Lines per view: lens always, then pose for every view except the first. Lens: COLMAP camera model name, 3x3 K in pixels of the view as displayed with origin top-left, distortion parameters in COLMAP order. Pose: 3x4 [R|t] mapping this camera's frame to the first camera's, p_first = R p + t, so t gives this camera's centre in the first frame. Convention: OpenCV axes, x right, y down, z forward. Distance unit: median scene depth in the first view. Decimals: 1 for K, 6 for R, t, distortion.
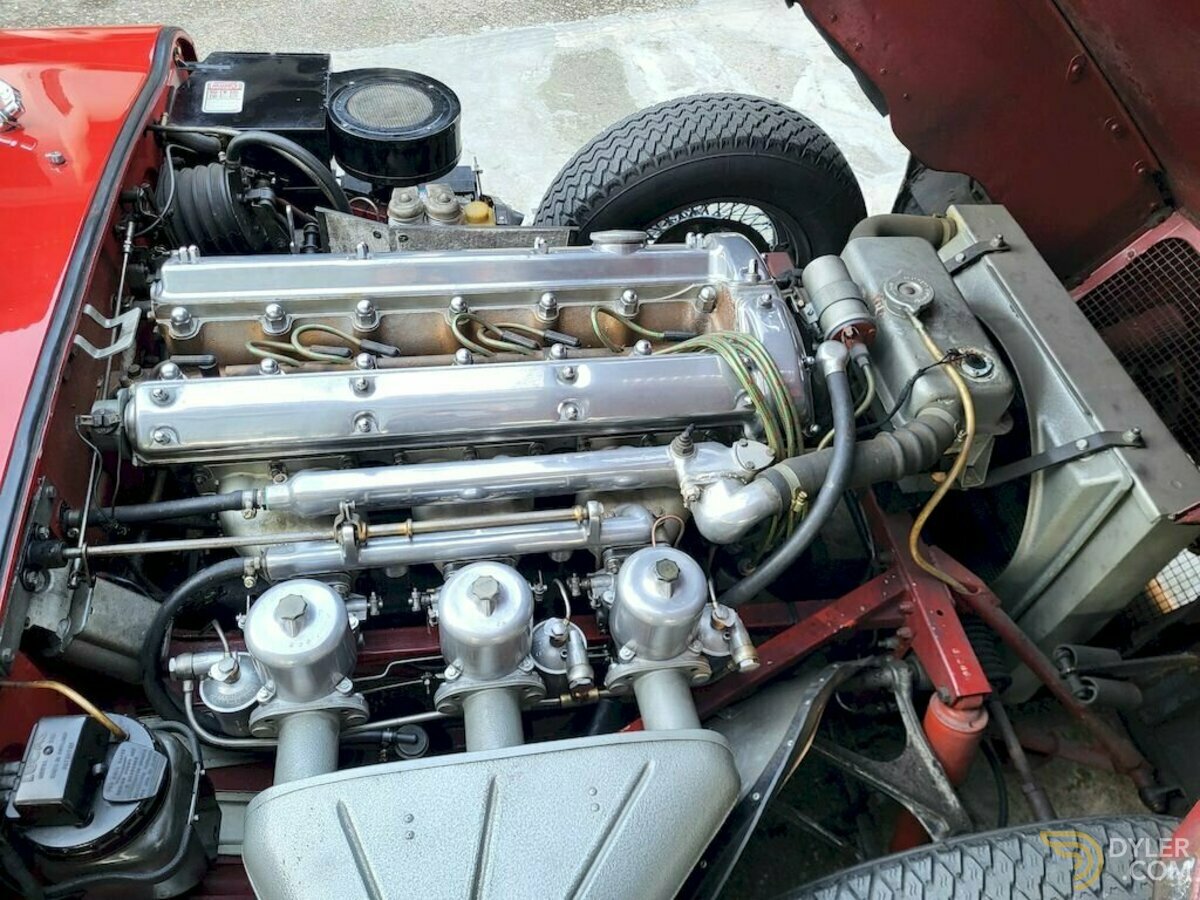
lens RADIAL K [[910.3, 0, 605.6], [0, 910.3, 444.9], [0, 0, 1]] dist [0.045713, -0.034893]
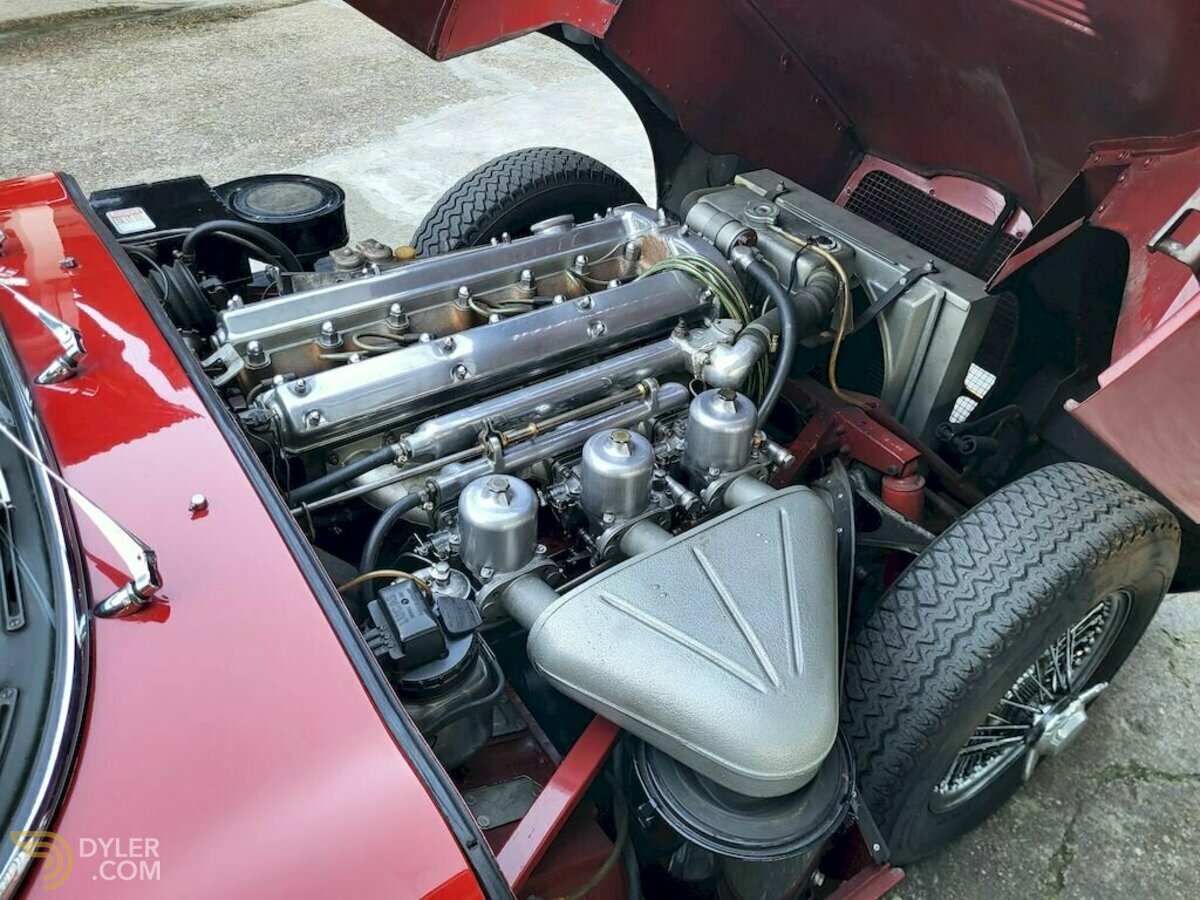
lens RADIAL K [[910.3, 0, 605.6], [0, 910.3, 444.9], [0, 0, 1]] dist [0.045713, -0.034893]
pose [[0.899709, -0.295410, 0.321336, -0.447052], [0.340745, 0.935435, -0.094091, 0.220463], [-0.272794, 0.194148, 0.942279, -0.175761]]
